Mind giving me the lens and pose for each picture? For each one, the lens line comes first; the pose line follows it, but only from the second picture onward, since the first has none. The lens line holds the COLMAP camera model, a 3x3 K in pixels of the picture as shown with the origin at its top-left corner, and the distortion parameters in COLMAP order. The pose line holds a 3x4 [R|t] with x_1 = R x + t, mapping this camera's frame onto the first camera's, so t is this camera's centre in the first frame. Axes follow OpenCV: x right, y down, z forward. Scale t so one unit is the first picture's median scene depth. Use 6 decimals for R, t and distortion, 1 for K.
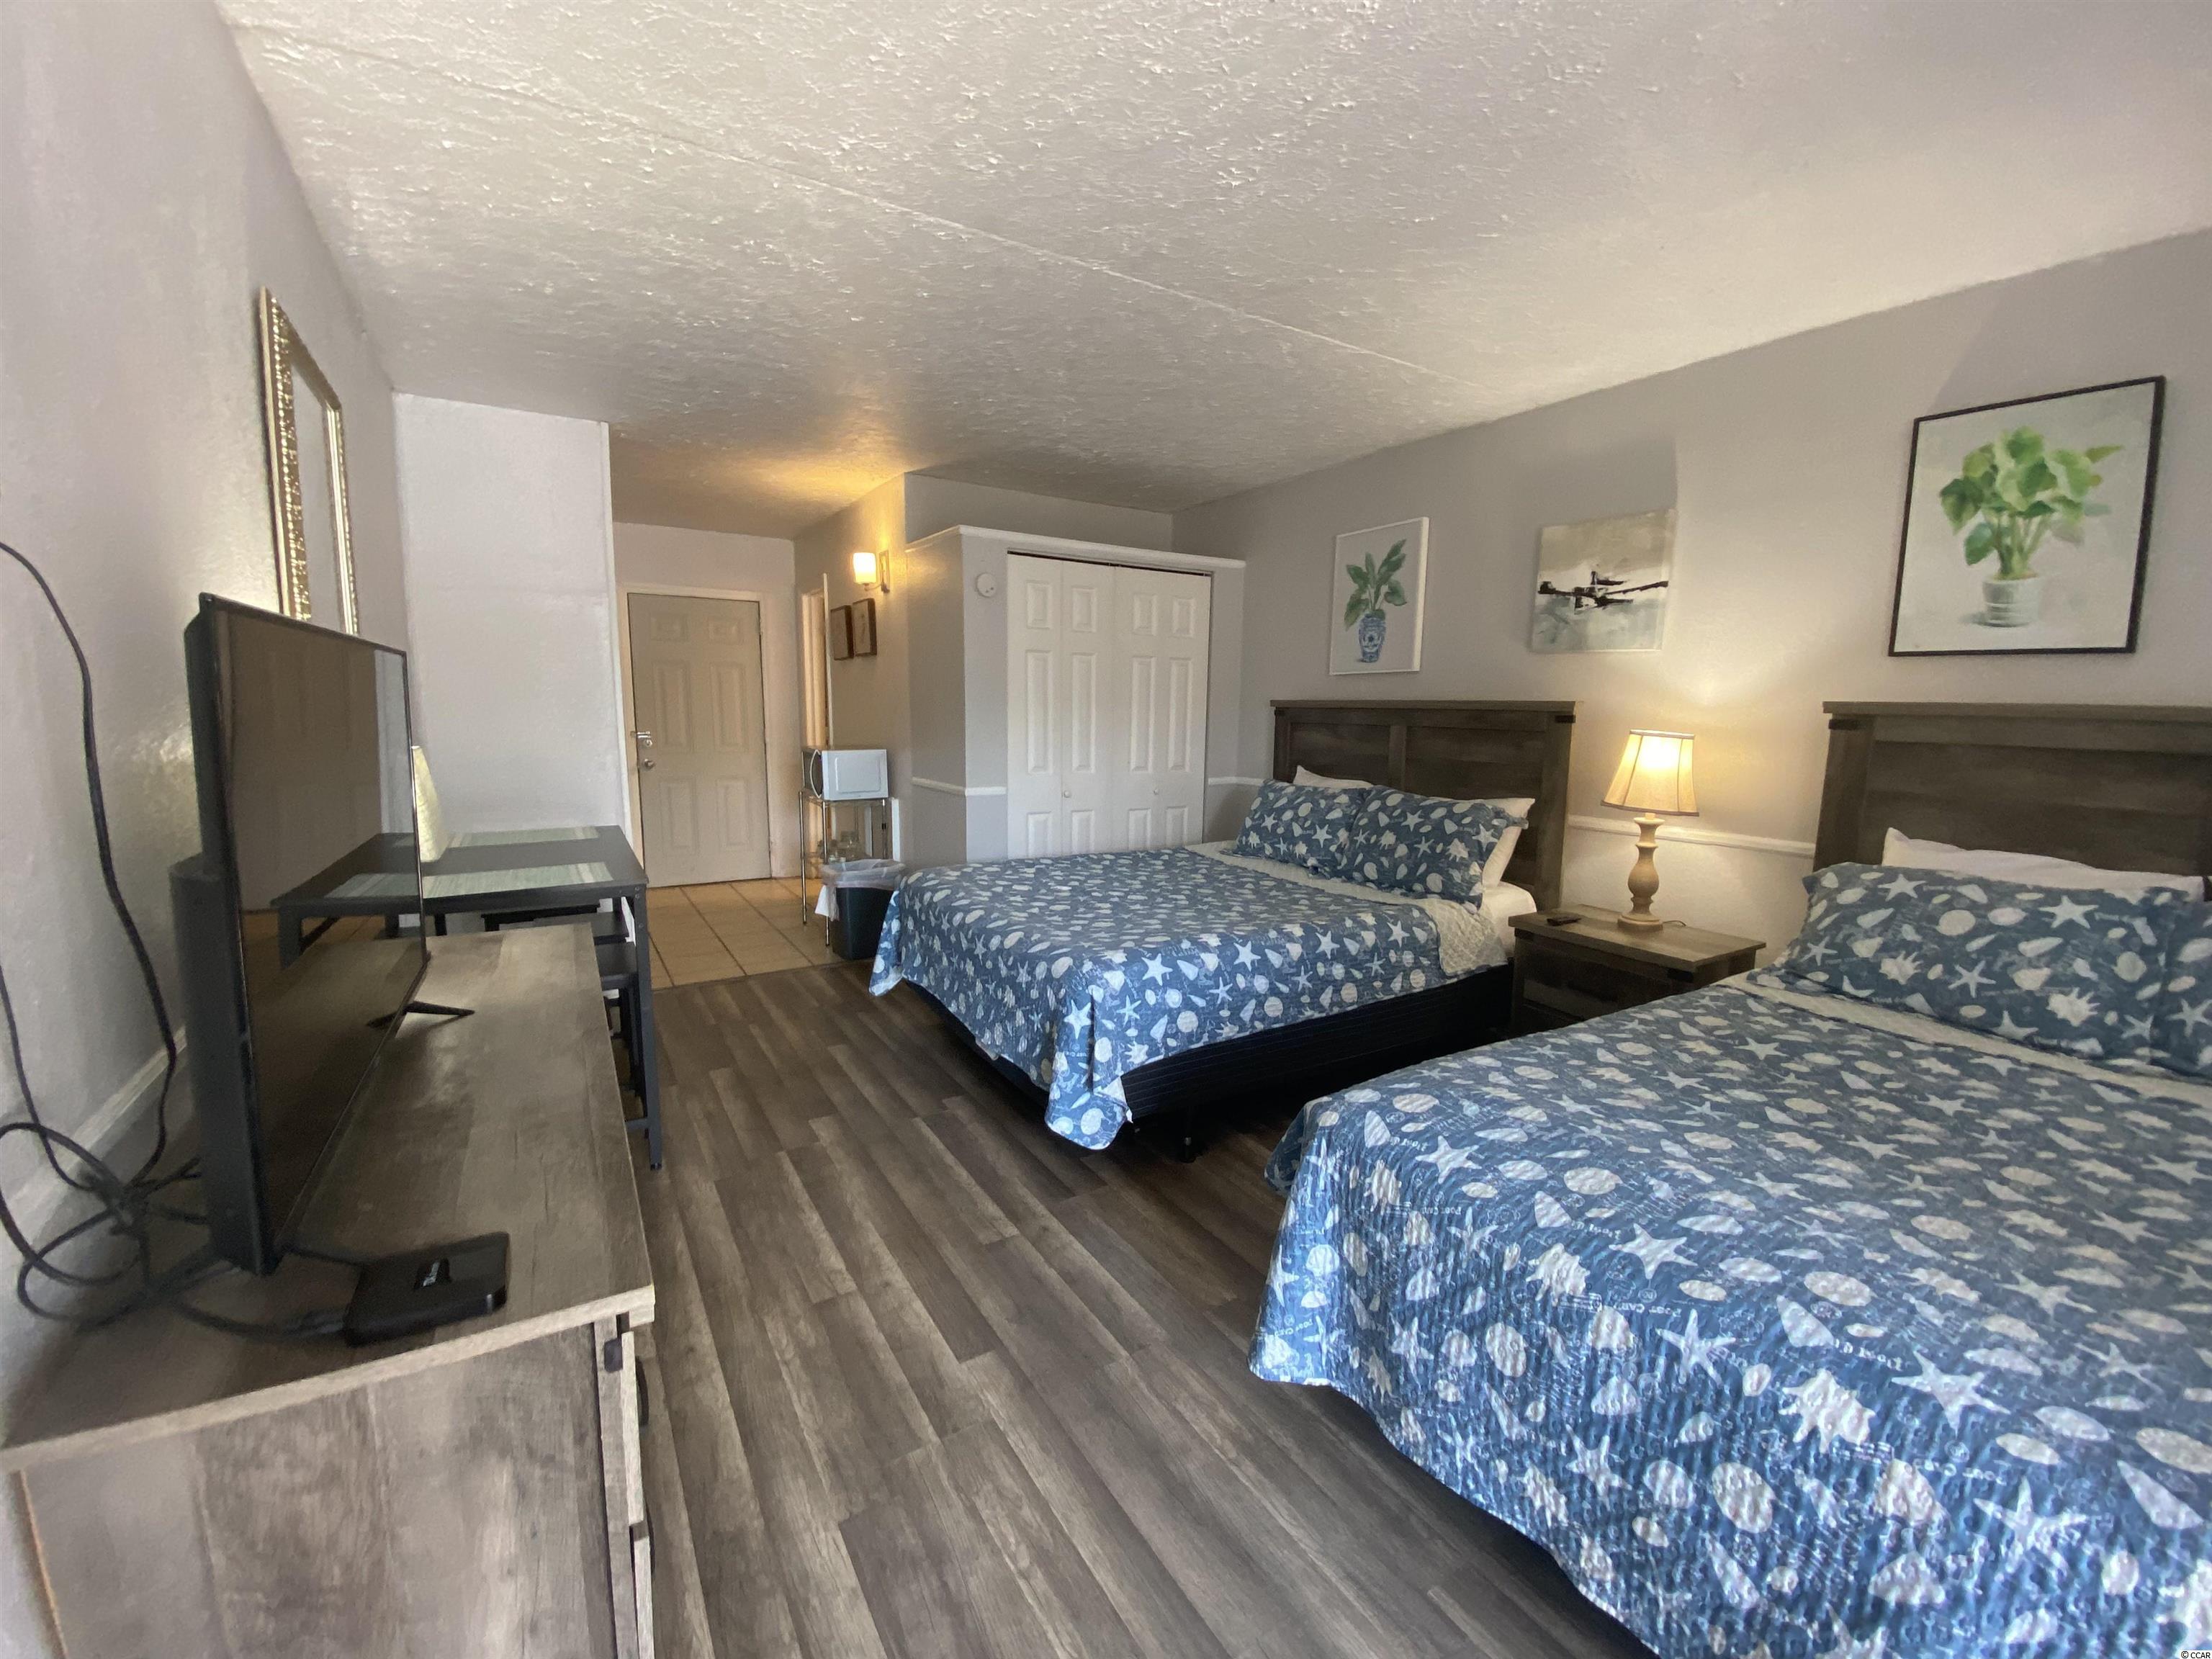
lens RADIAL K [[893.9, 0, 1106.0], [0, 893.9, 829.5], [0, 0, 1]] dist [0.026088, -0.019608]
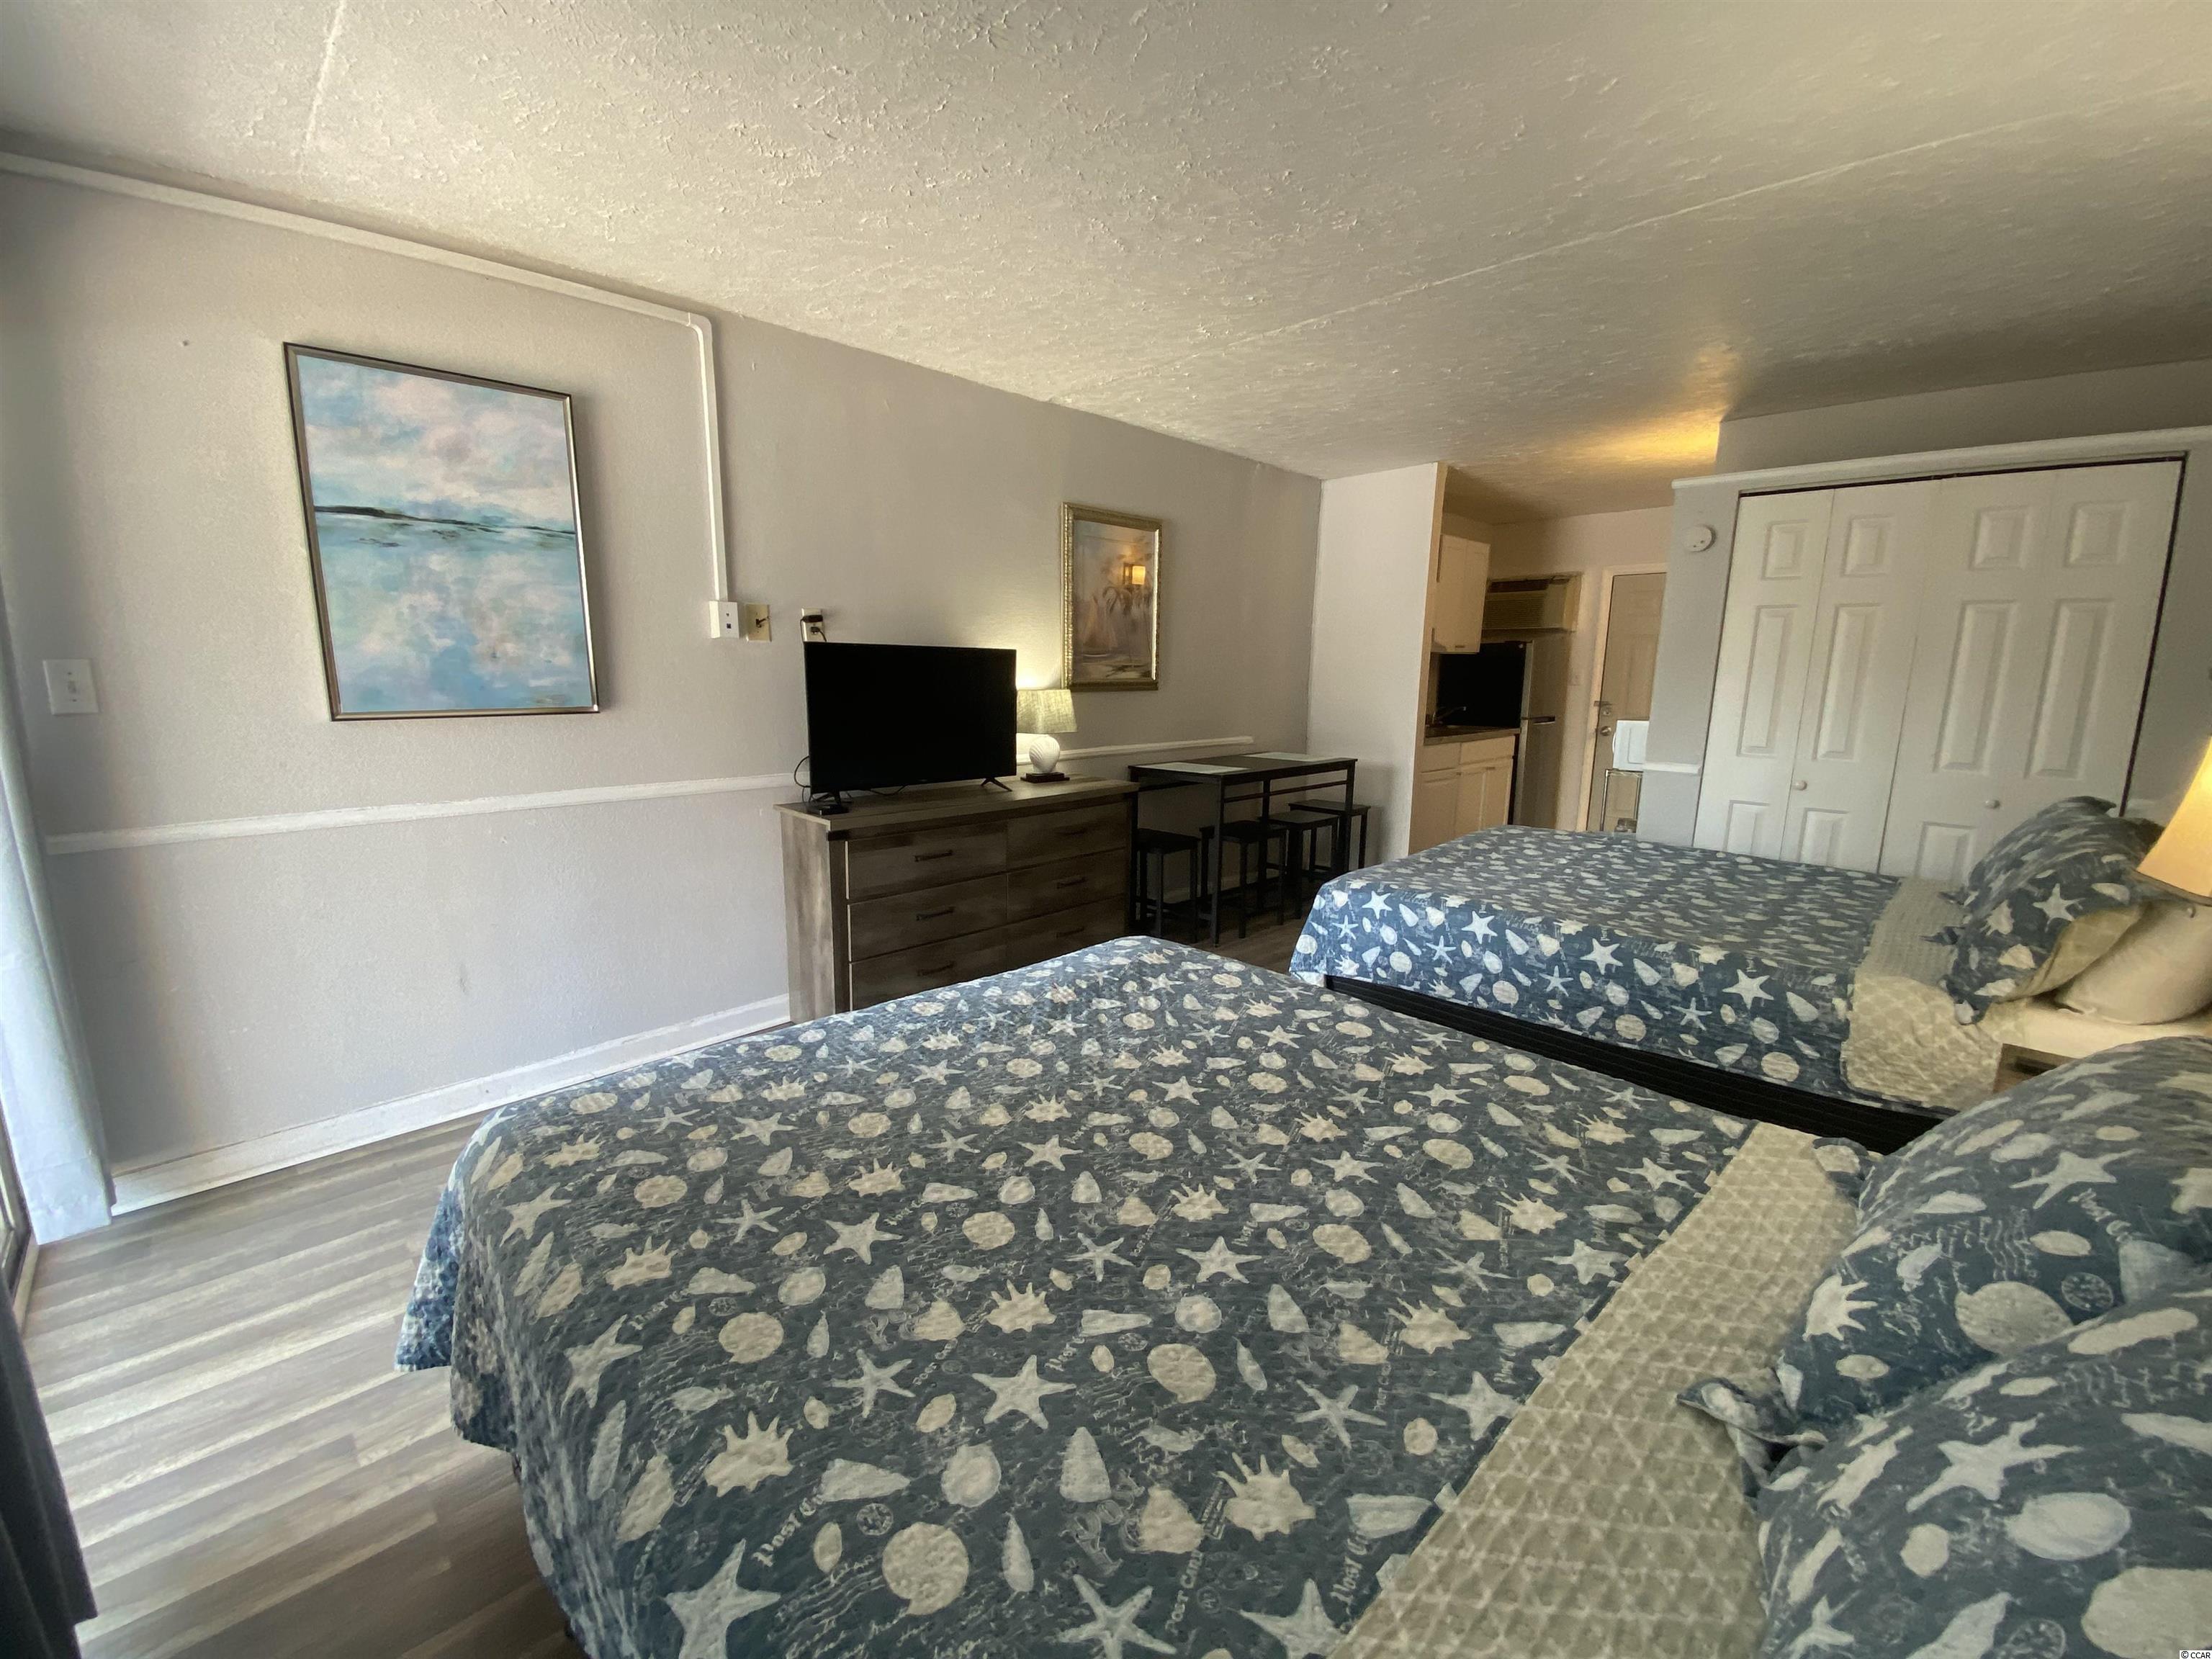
lens RADIAL K [[893.9, 0, 1106.0], [0, 893.9, 829.5], [0, 0, 1]] dist [0.026088, -0.019608]
pose [[0.238342, 0.164796, -0.957097, 0.978630], [-0.142634, 0.980751, 0.133350, -0.036082], [0.960650, 0.104732, 0.257260, 0.343302]]
